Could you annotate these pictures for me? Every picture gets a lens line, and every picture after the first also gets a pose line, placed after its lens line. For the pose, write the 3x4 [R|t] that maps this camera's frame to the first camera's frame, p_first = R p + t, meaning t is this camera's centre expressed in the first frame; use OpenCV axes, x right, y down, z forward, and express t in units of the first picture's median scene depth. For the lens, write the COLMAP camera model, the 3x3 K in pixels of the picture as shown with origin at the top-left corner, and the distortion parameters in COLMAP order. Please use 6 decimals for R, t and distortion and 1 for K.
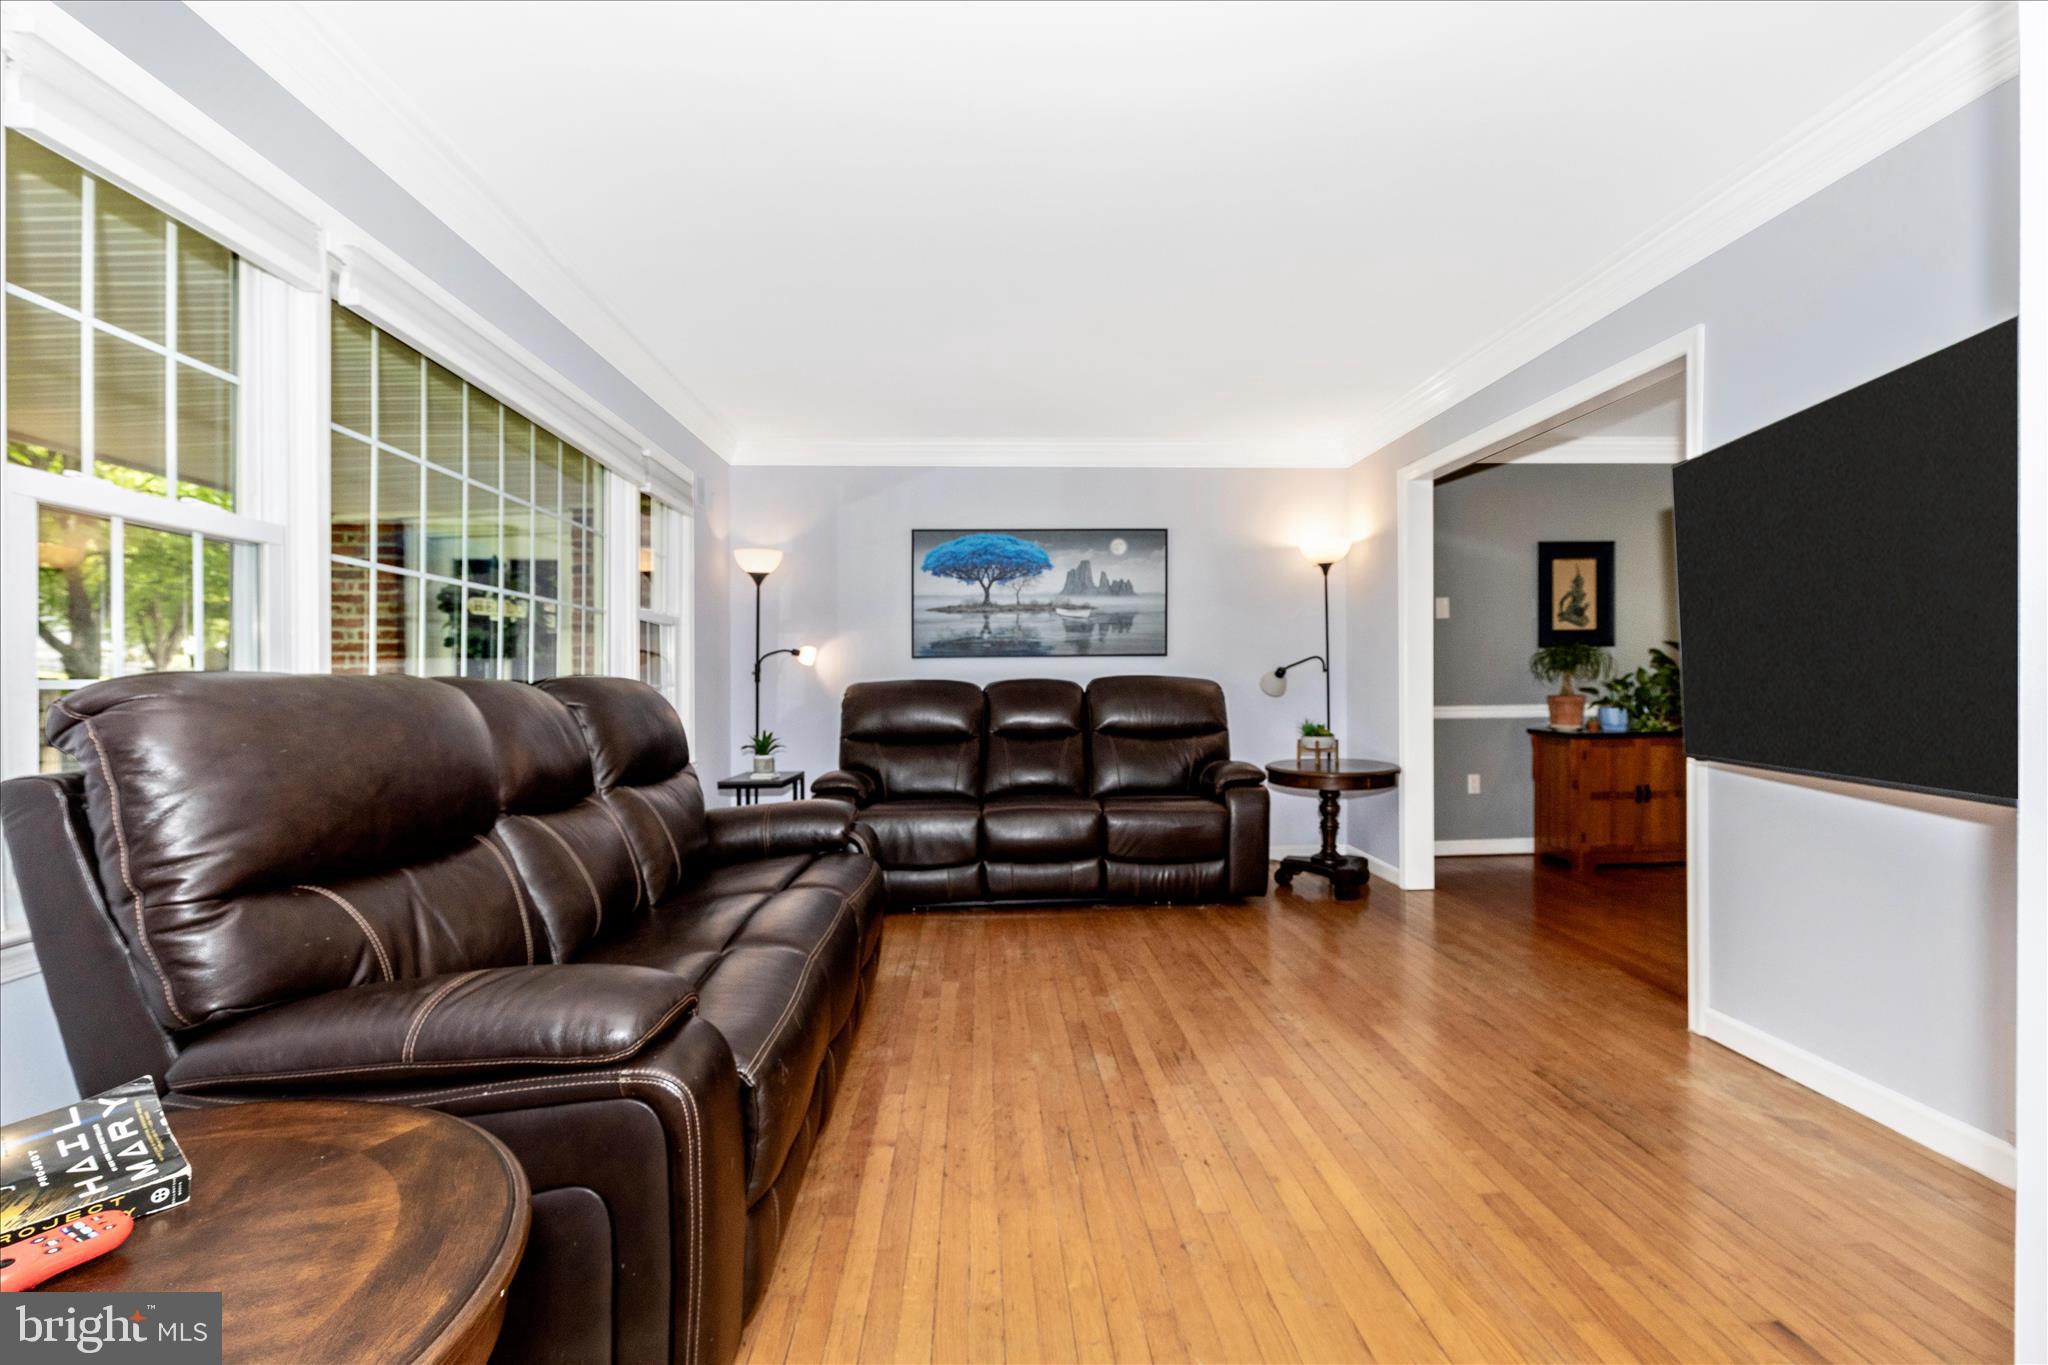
lens RADIAL K [[936.1, 0, 1024.3], [0, 936.1, 668.7], [0, 0, 1]] dist [-0.000078, 0.000056]
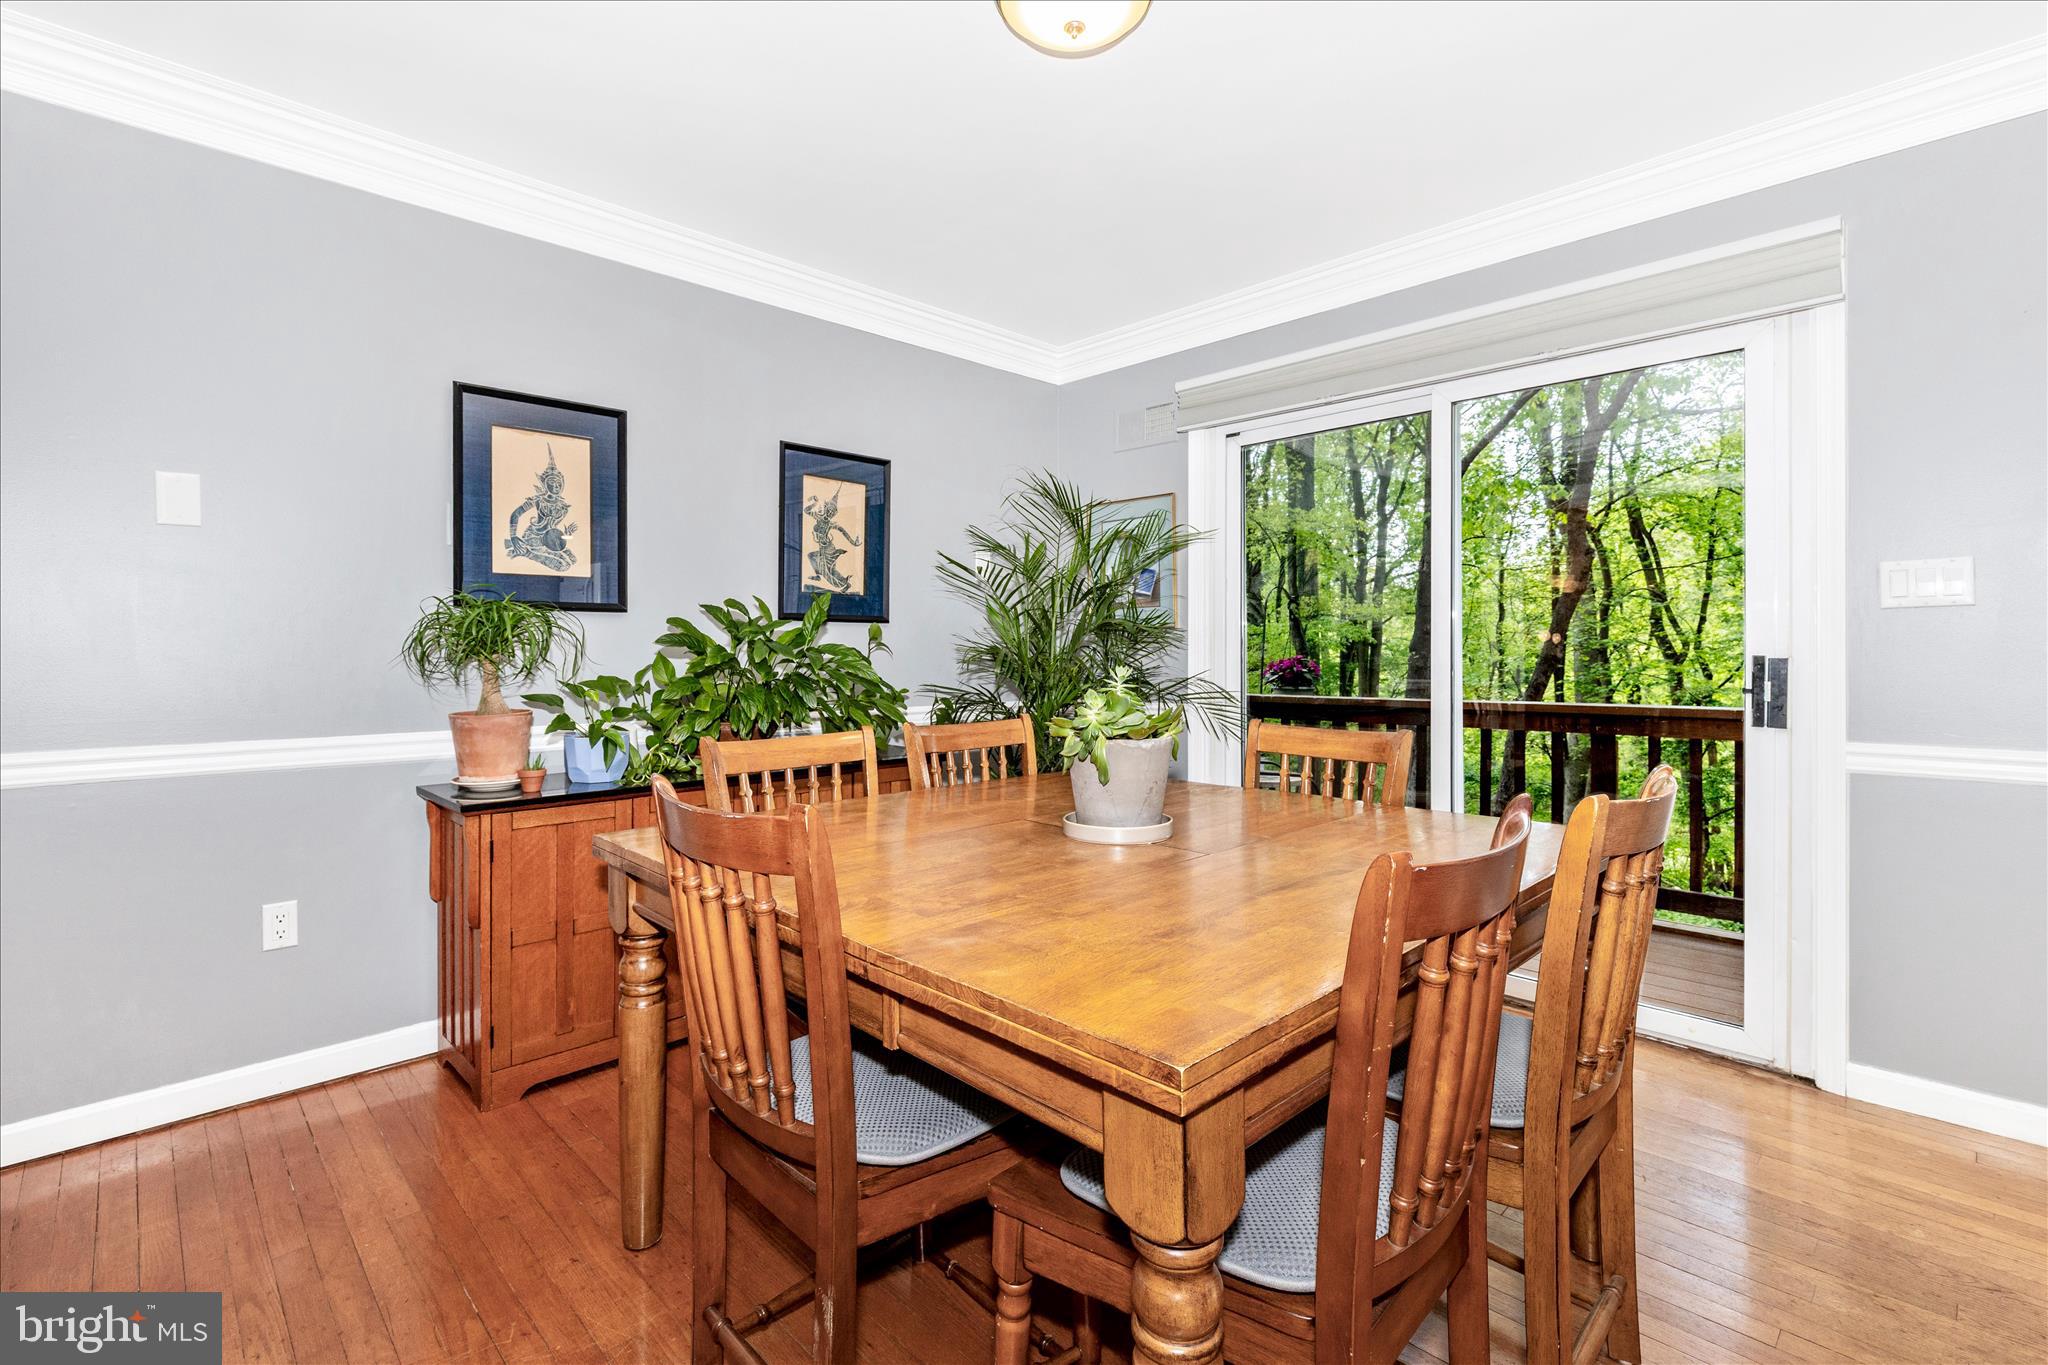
lens RADIAL K [[936.1, 0, 1024.3], [0, 936.1, 668.7], [0, 0, 1]] dist [-0.000078, 0.000056]
pose [[0.750963, -0.008330, 0.660292, 0.463162], [-0.006832, 0.999769, 0.020384, -0.004077], [-0.660309, -0.019819, 0.750733, 0.469552]]
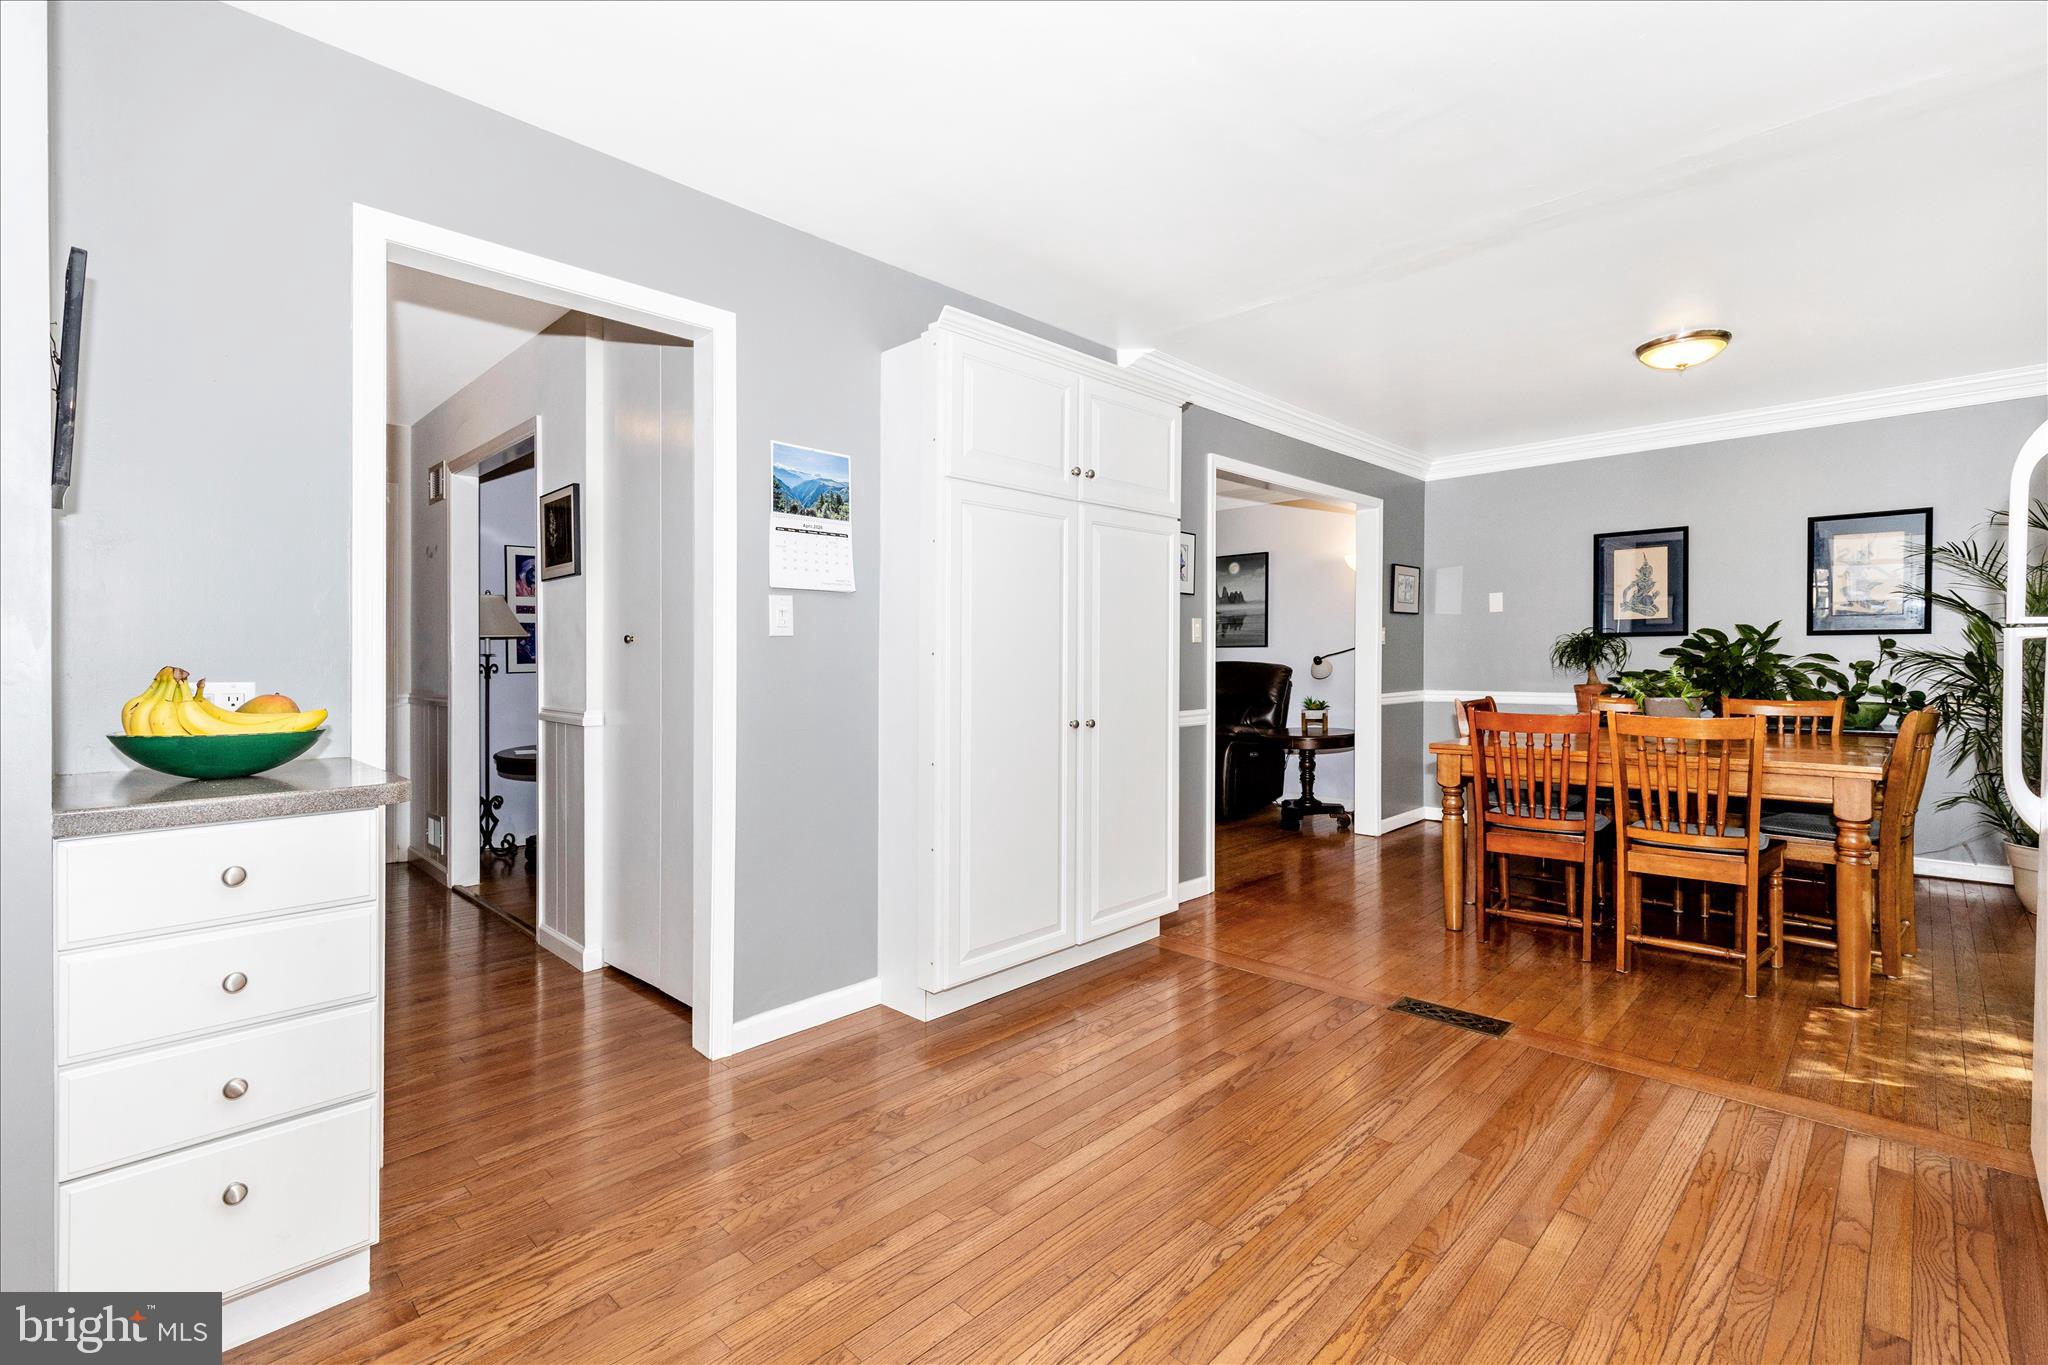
lens RADIAL K [[936.1, 0, 1024.3], [0, 936.1, 668.7], [0, 0, 1]] dist [-0.000078, 0.000056]
pose [[0.681913, 0.012327, -0.731330, 0.894165], [0.001674, 0.999829, 0.018413, -0.008273], [0.731432, -0.013781, 0.681775, -0.163159]]
